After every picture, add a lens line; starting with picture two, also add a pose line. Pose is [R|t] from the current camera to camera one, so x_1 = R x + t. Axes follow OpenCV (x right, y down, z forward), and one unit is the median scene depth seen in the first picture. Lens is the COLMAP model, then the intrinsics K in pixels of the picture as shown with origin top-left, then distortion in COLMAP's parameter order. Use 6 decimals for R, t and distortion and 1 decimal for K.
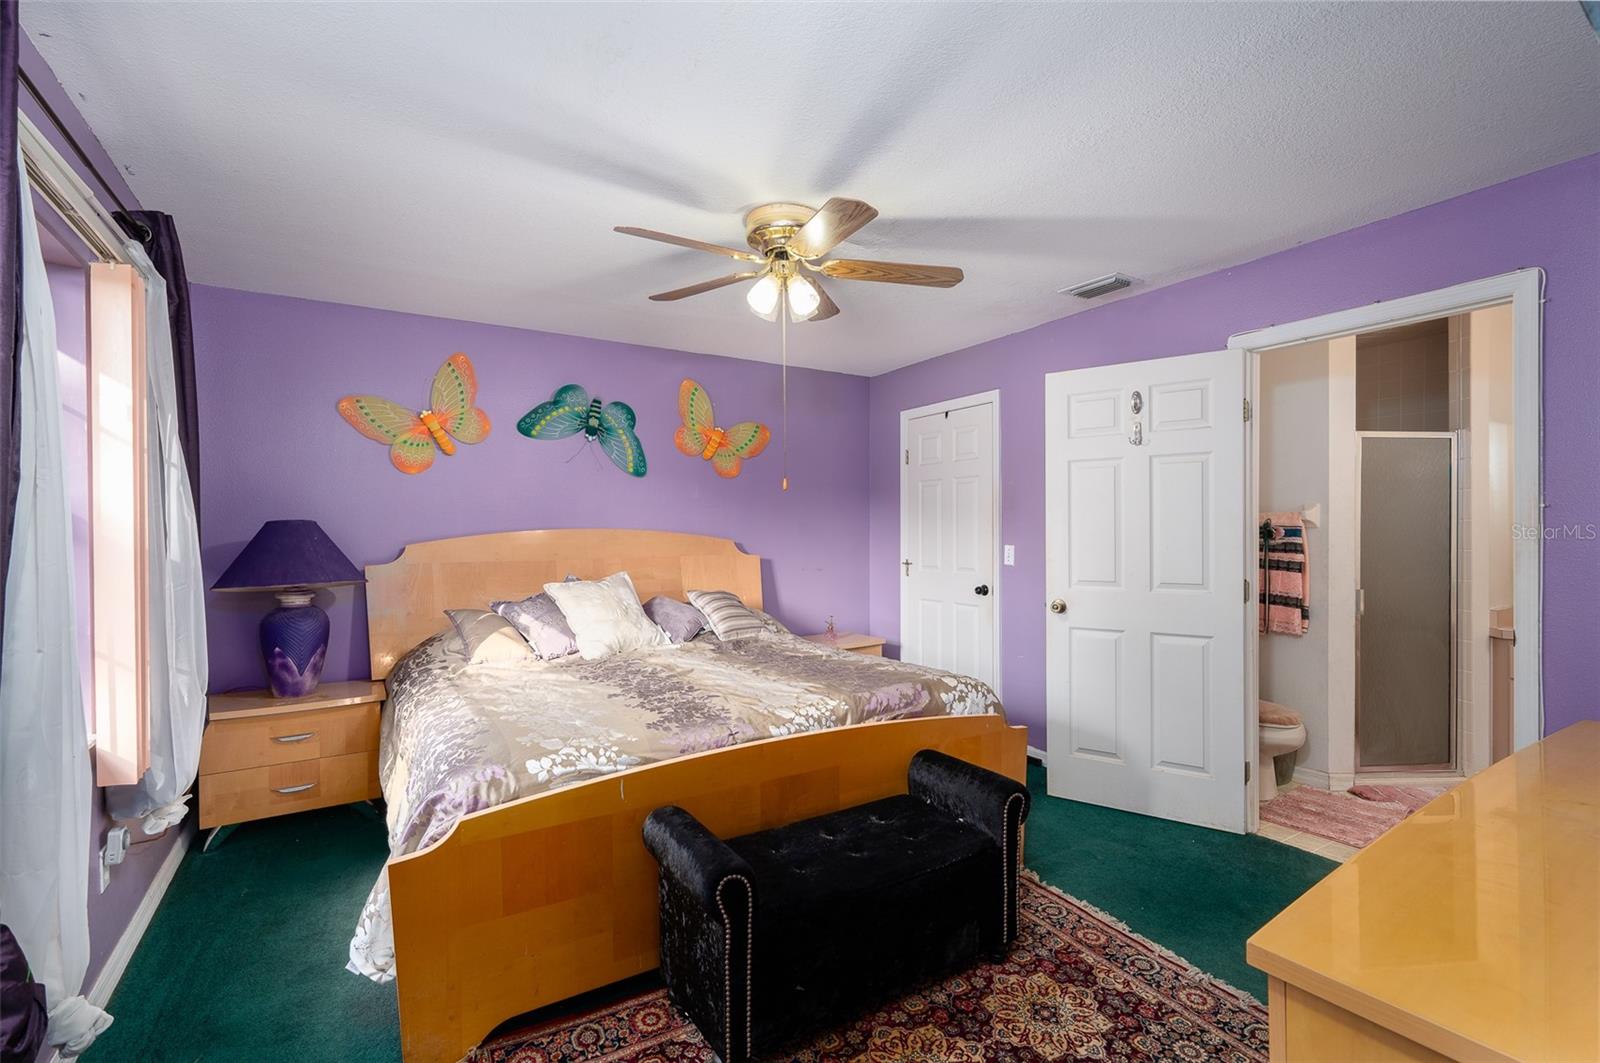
lens RADIAL K [[692.2, 0, 793.2], [0, 692.2, 531.7], [0, 0, 1]] dist [-0.003832, -0.000335]
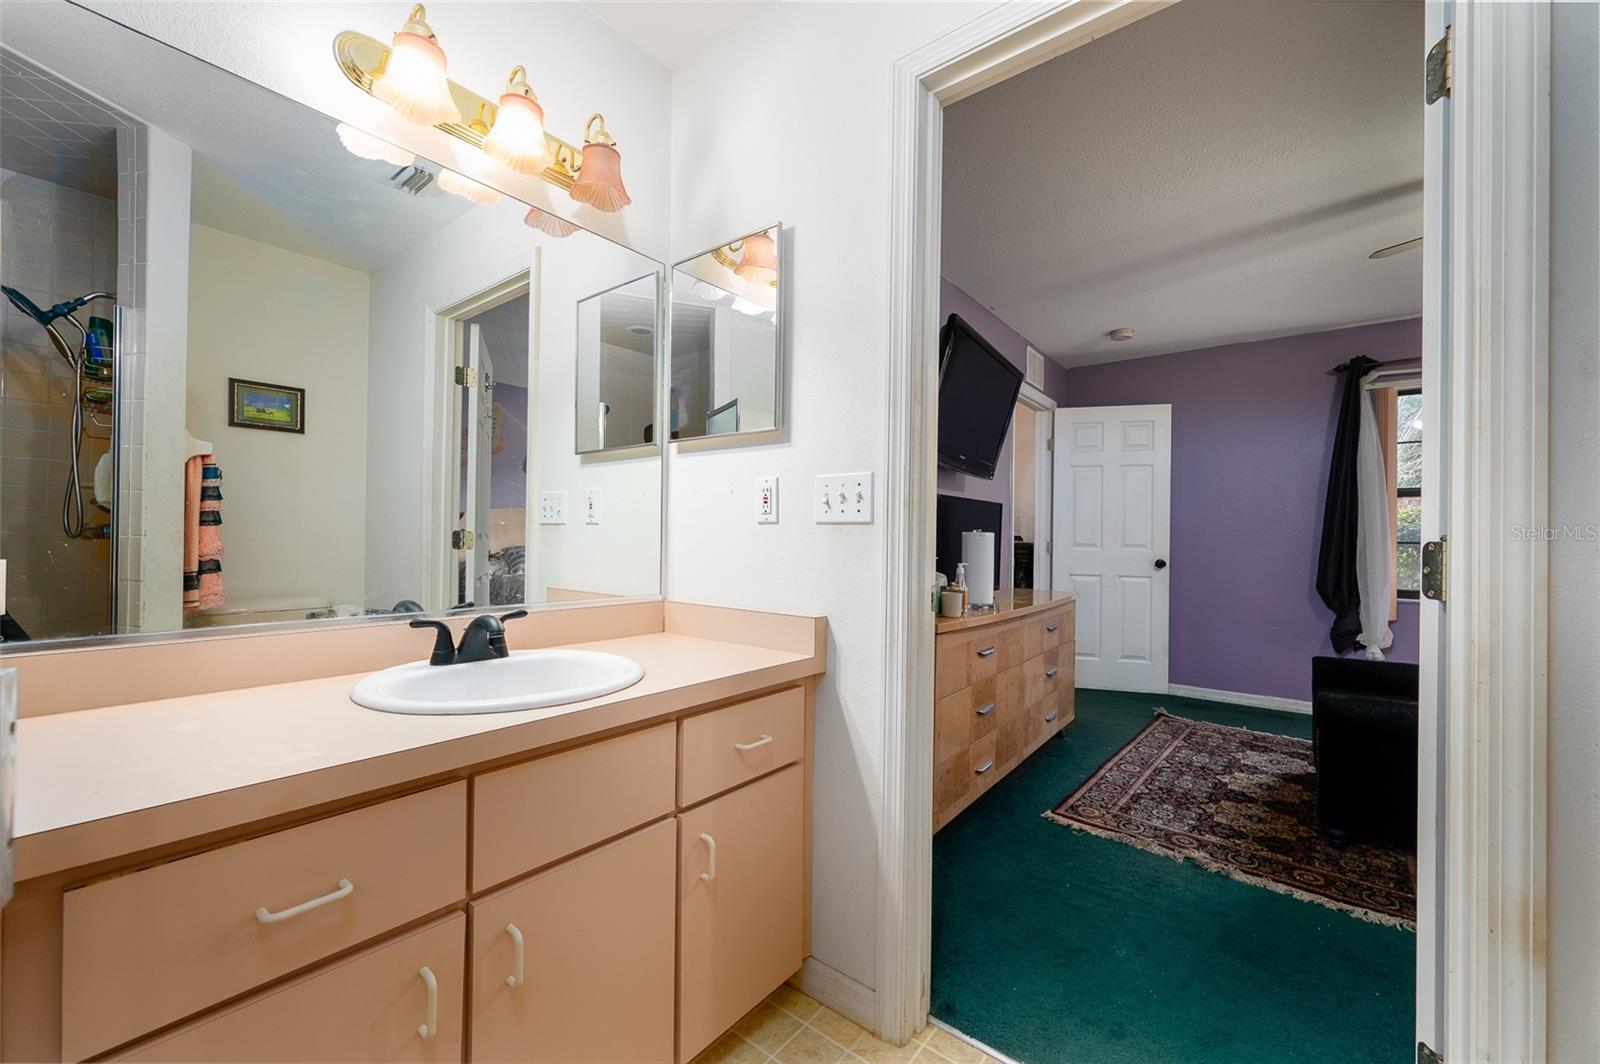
lens RADIAL K [[638.9, 0, 802.3], [0, 638.9, 538.6], [0, 0, 1]] dist [-0.000552, 0.000339]
pose [[-0.941307, -0.004254, -0.337525, 0.792880], [-0.005801, 0.999977, 0.003574, 0.048615], [0.337502, 0.005322, -0.941310, 0.854535]]
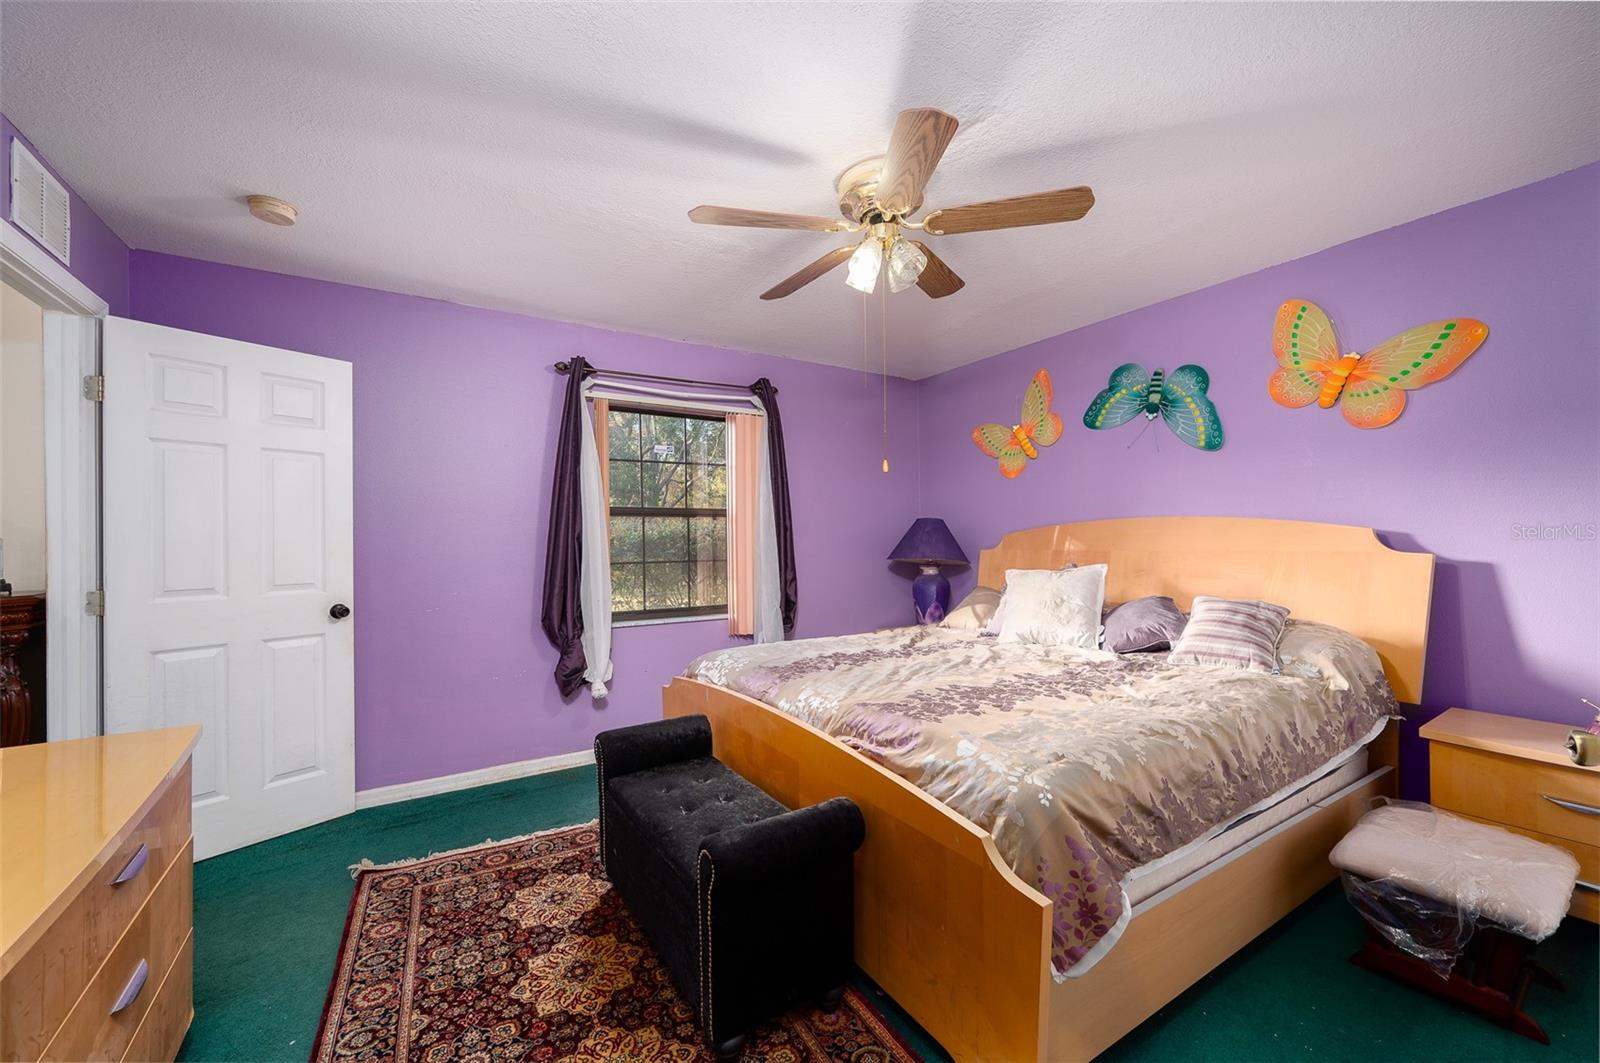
lens RADIAL K [[638.9, 0, 805.4], [0, 638.9, 538.1], [0, 0, 1]] dist [-0.000552, 0.000339]
pose [[-0.005978, 0.004694, -0.999971, 0.555038], [0.007853, 0.999958, 0.004647, 0.016279], [0.999951, -0.007825, -0.006015, 0.565893]]
